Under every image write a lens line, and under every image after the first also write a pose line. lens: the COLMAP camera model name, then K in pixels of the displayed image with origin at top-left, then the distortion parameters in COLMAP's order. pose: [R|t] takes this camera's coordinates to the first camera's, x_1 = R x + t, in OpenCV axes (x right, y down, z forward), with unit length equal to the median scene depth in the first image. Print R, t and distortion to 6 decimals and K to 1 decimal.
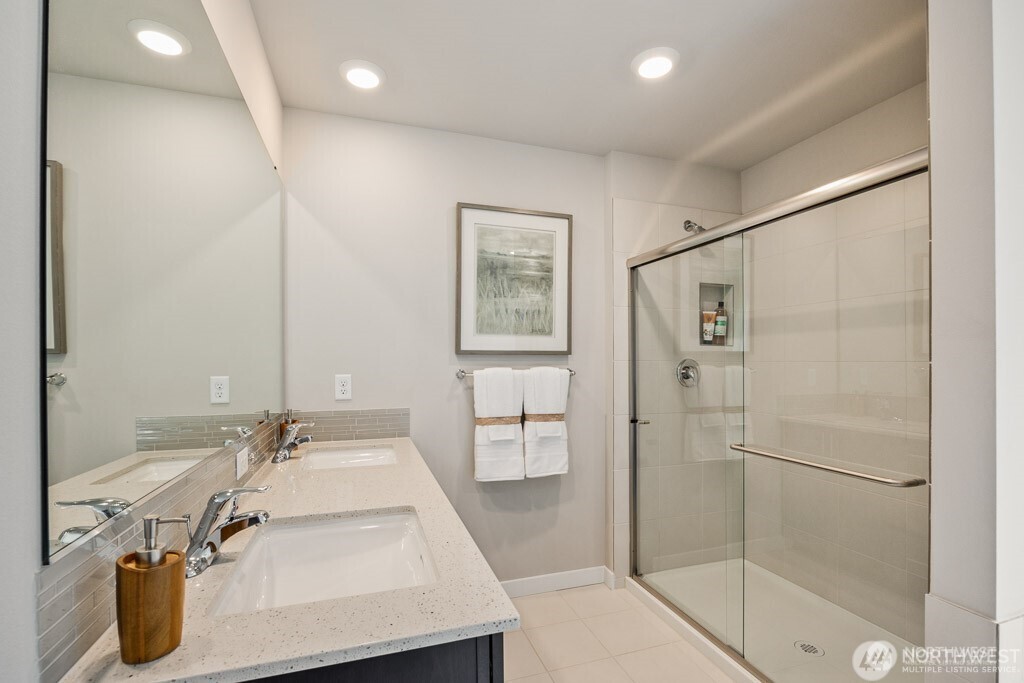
lens RADIAL K [[447.0, 0, 483.9], [0, 447.0, 360.5], [0, 0, 1]] dist [-0.014517, 0.002021]
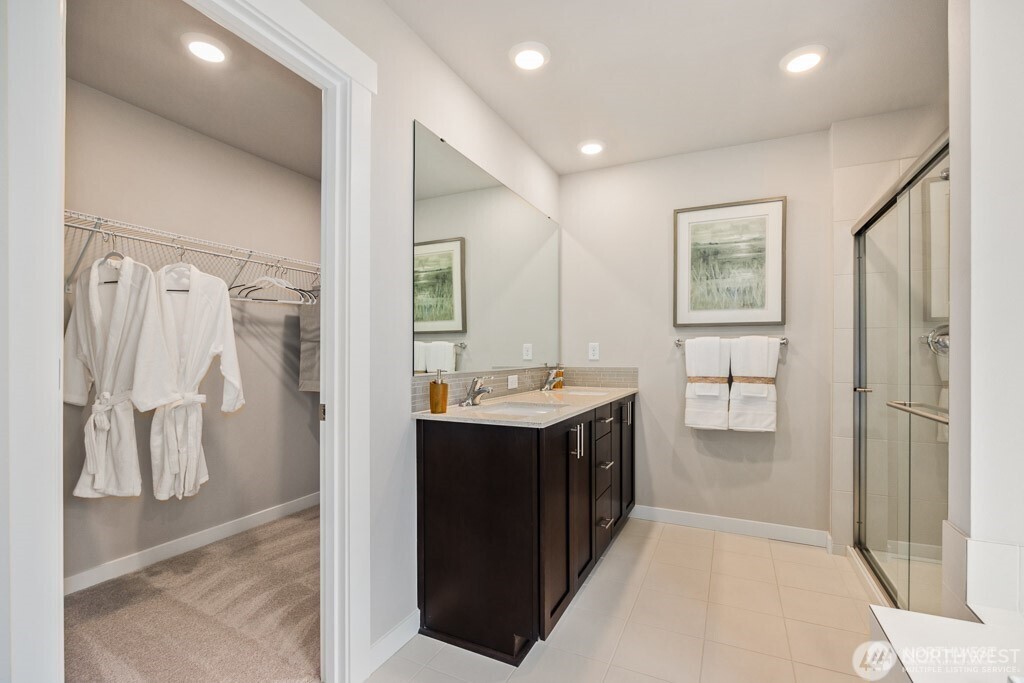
lens RADIAL K [[447.0, 0, 514.6], [0, 447.0, 352.1], [0, 0, 1]] dist [-0.014517, 0.002021]
pose [[0.722901, 0.000964, -0.690951, 0.486489], [-0.006617, 0.999963, -0.005528, 0.066734], [0.690920, 0.008568, 0.722880, -0.243436]]
